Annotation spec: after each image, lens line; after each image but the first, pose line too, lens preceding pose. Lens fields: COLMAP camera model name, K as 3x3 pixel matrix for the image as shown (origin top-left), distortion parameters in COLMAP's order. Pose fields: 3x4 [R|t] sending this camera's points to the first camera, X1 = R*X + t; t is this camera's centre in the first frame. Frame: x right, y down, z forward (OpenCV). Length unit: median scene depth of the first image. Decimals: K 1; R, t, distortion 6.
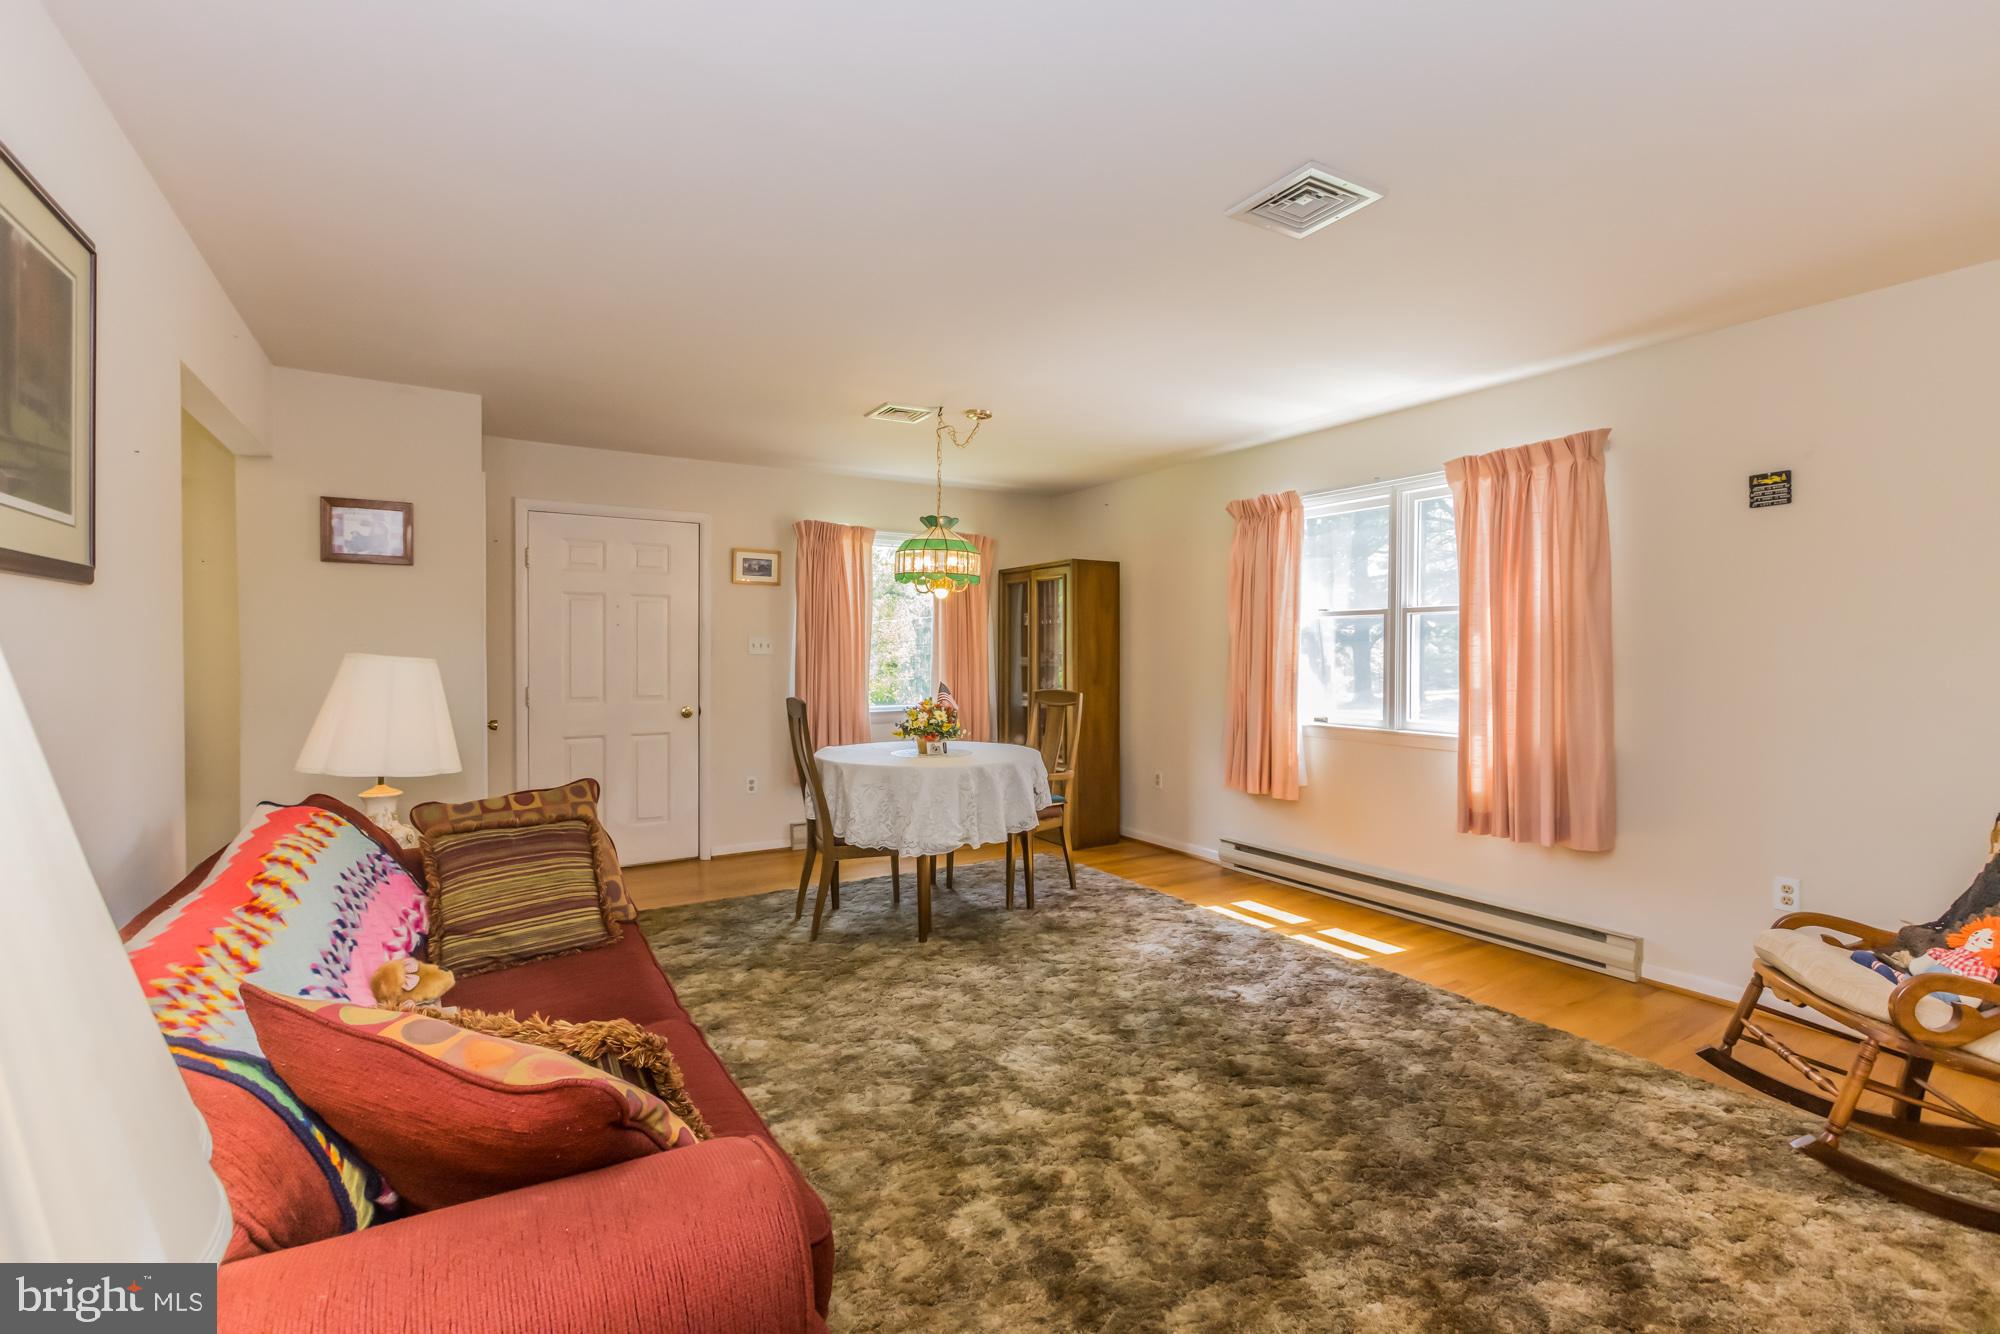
lens RADIAL K [[893.6, 0, 1000.0], [0, 893.6, 667.0], [0, 0, 1]] dist [0.001195, 0.000311]
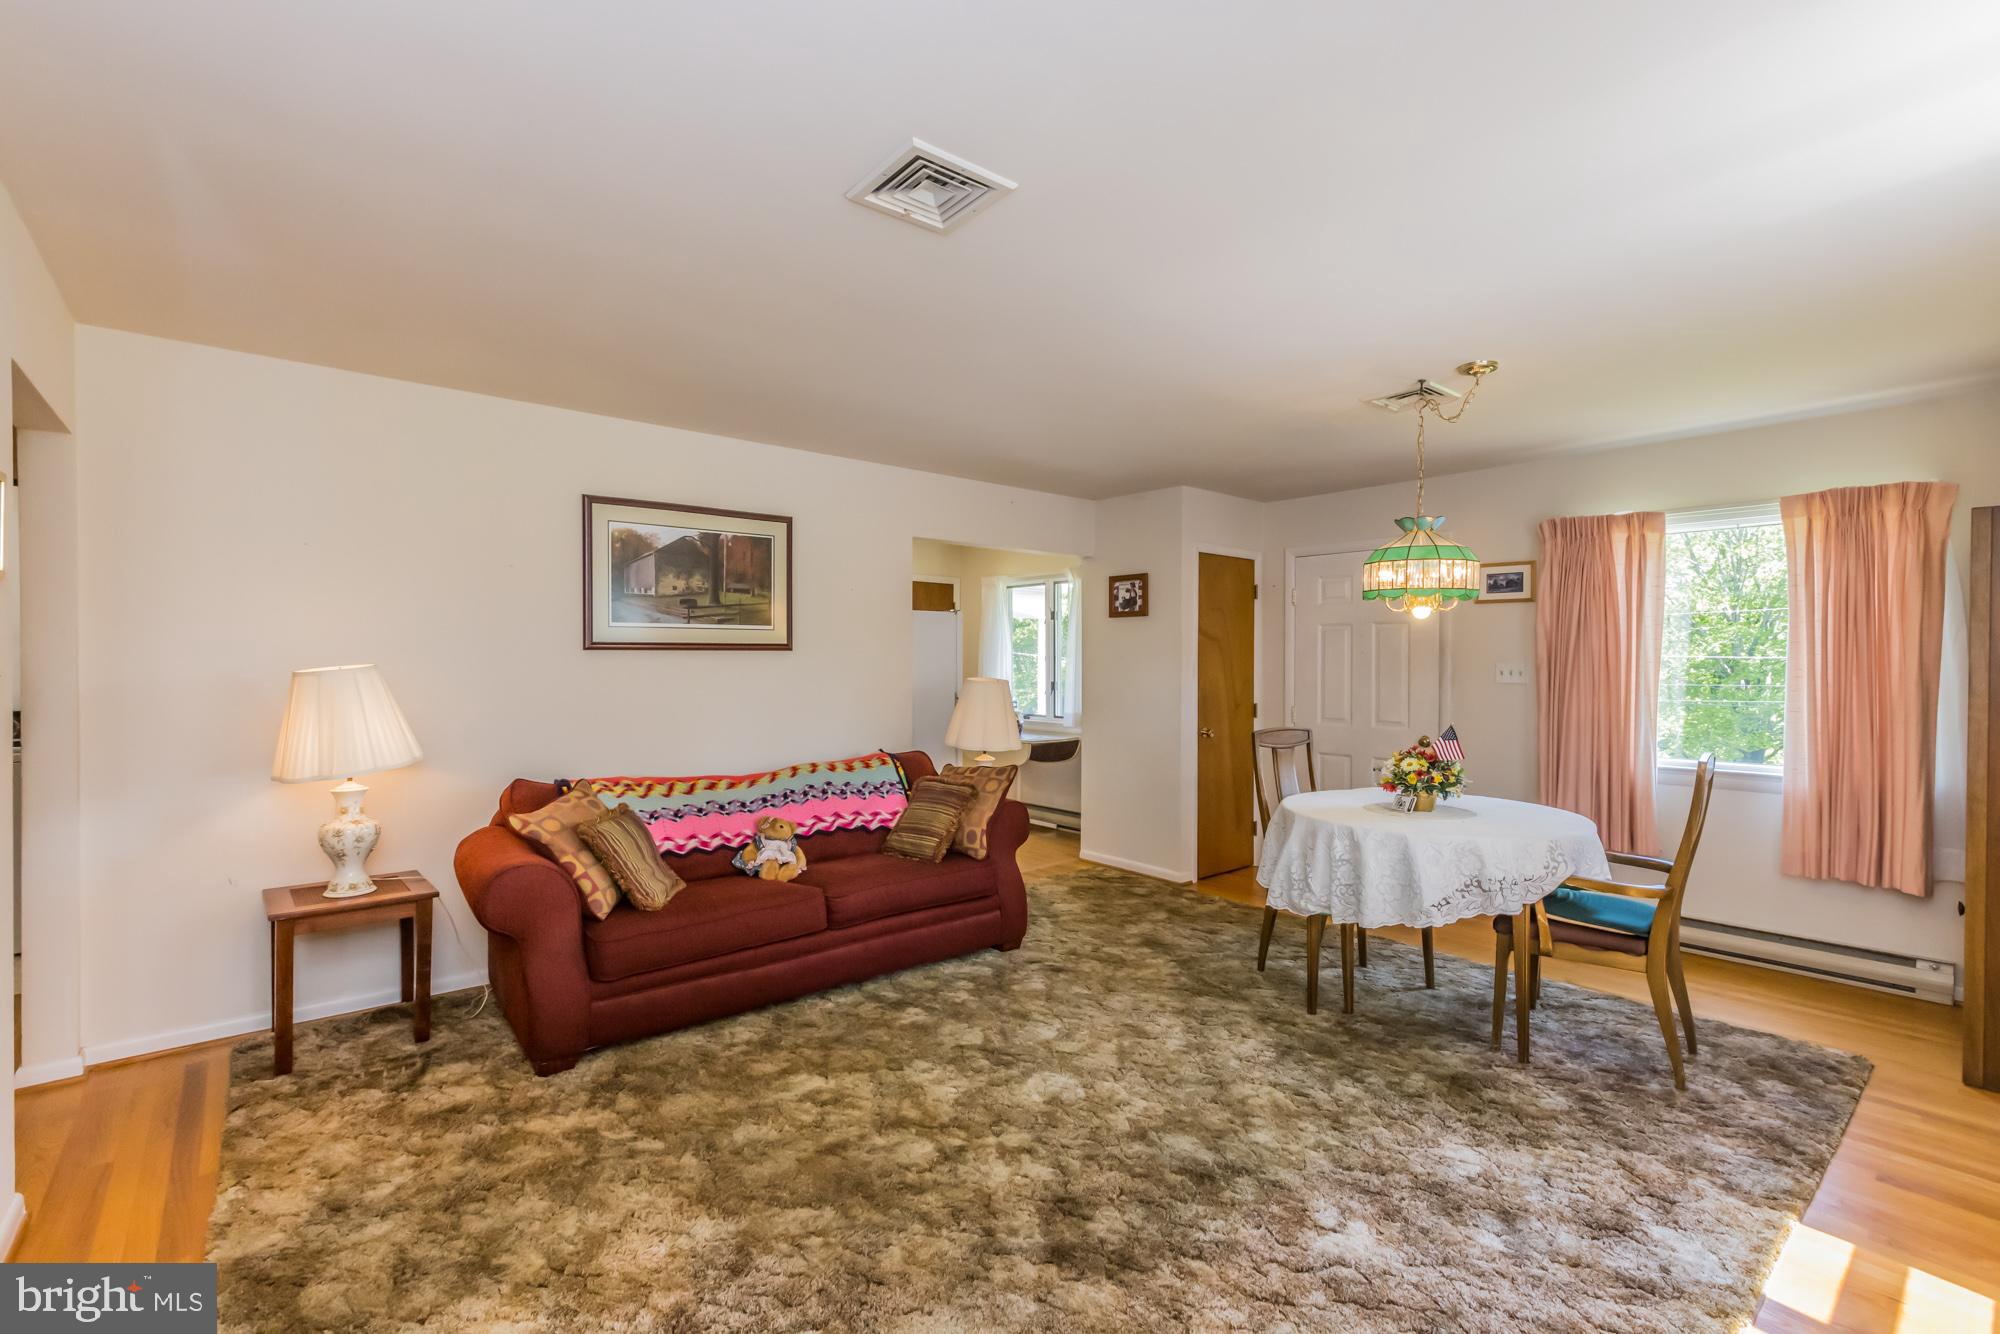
lens RADIAL K [[883.2, 0, 999.0], [0, 883.2, 670.2], [0, 0, 1]] dist [0.001905, -0.000255]
pose [[0.142630, 0.006443, -0.989755, 0.838134], [-0.022388, 0.999744, 0.003281, -0.030634], [0.989523, 0.021691, 0.142738, 0.647938]]
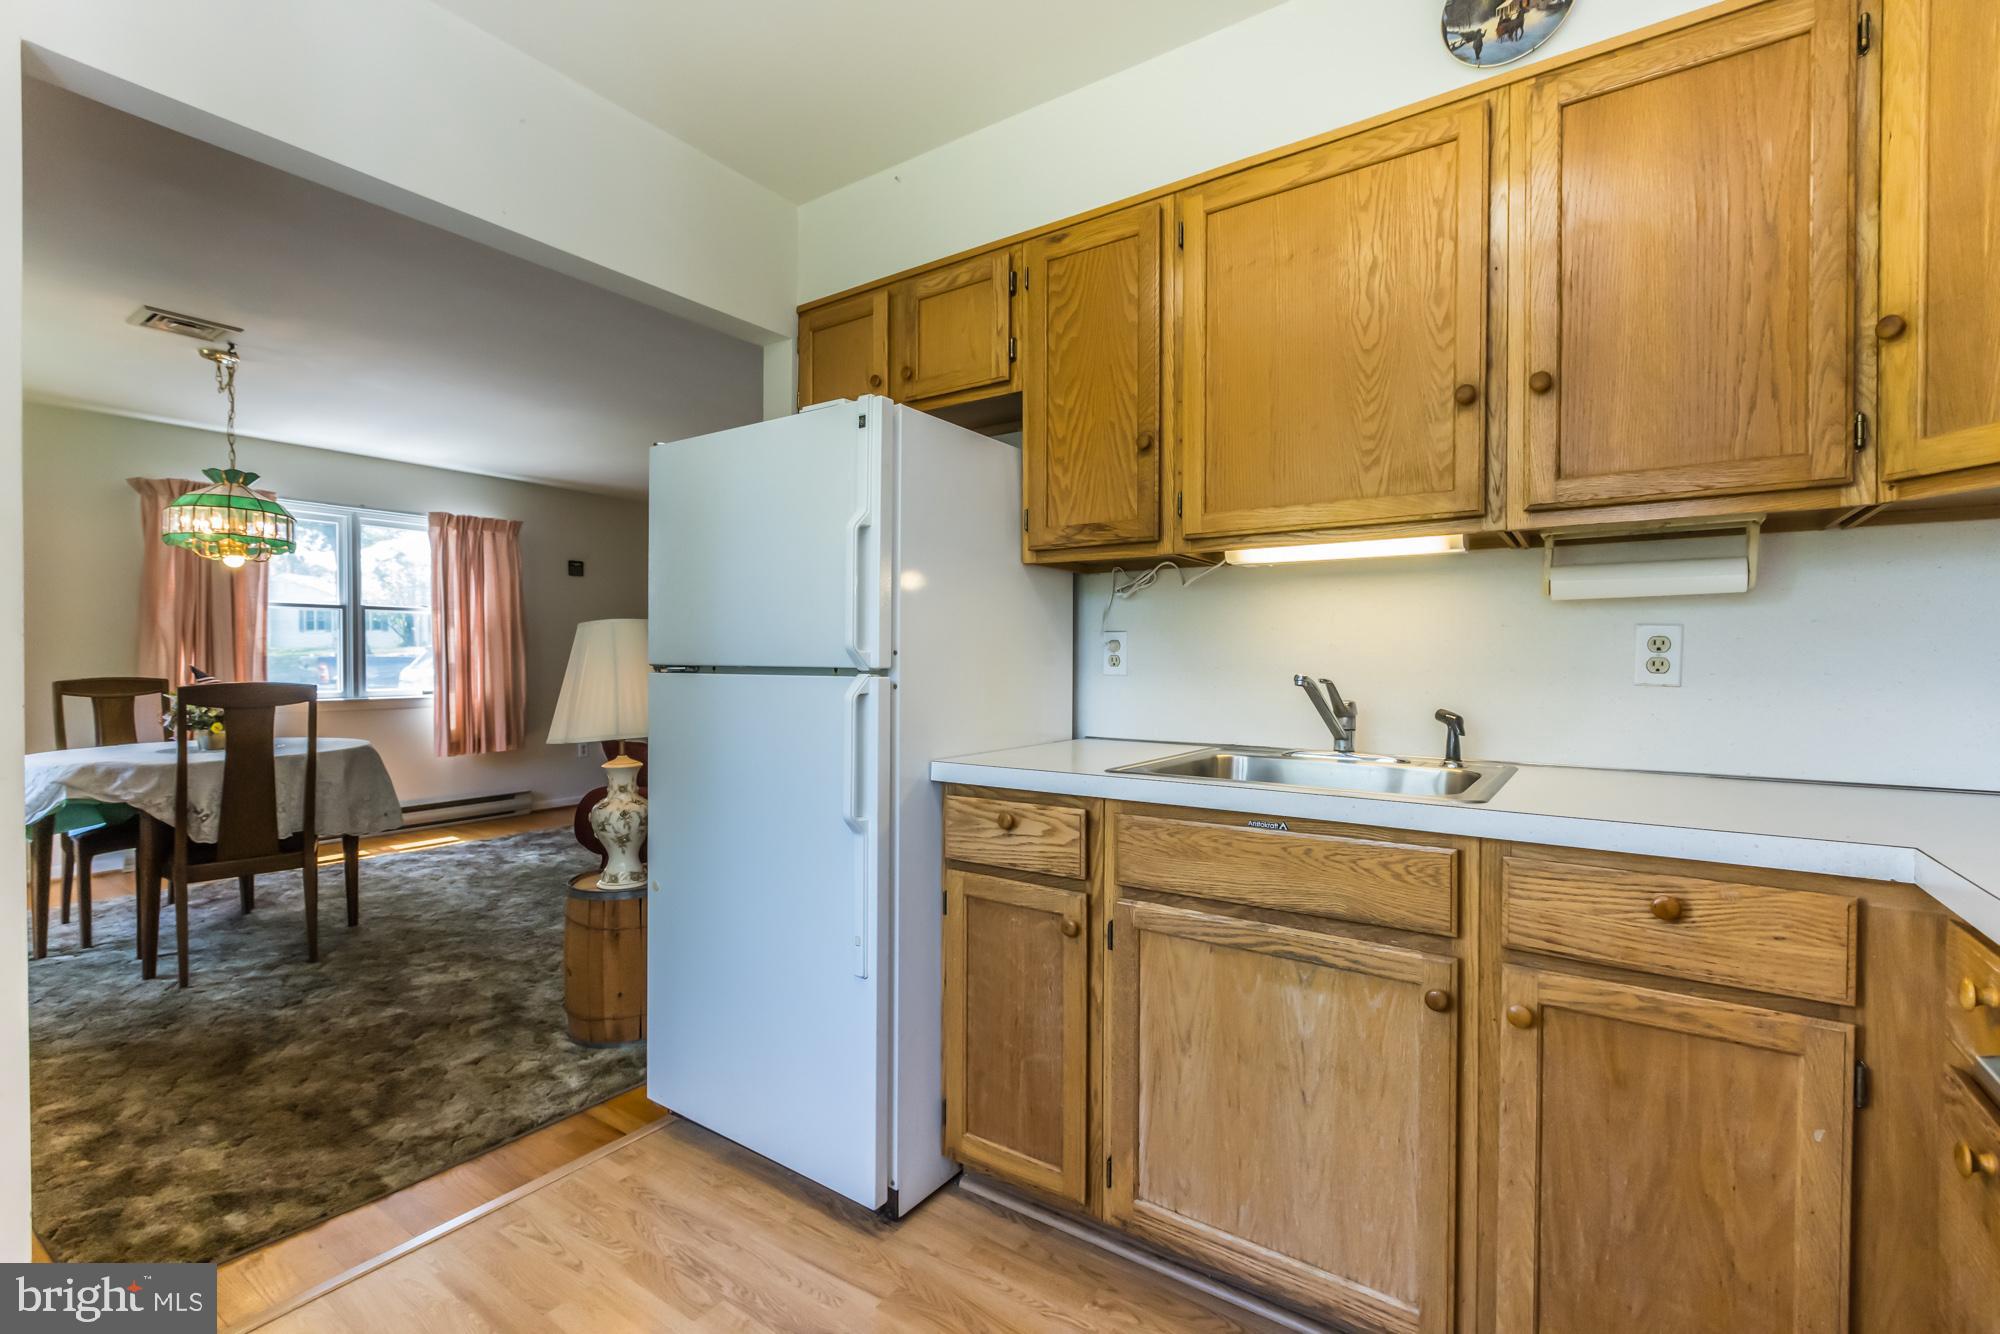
lens RADIAL K [[893.6, 0, 1000.0], [0, 893.6, 667.0], [0, 0, 1]] dist [0.001195, 0.000311]
pose [[-0.394327, -0.011841, 0.918894, -1.461771], [0.013374, 0.999737, 0.018622, 0.017132], [-0.918873, 0.019632, -0.394065, 0.836512]]
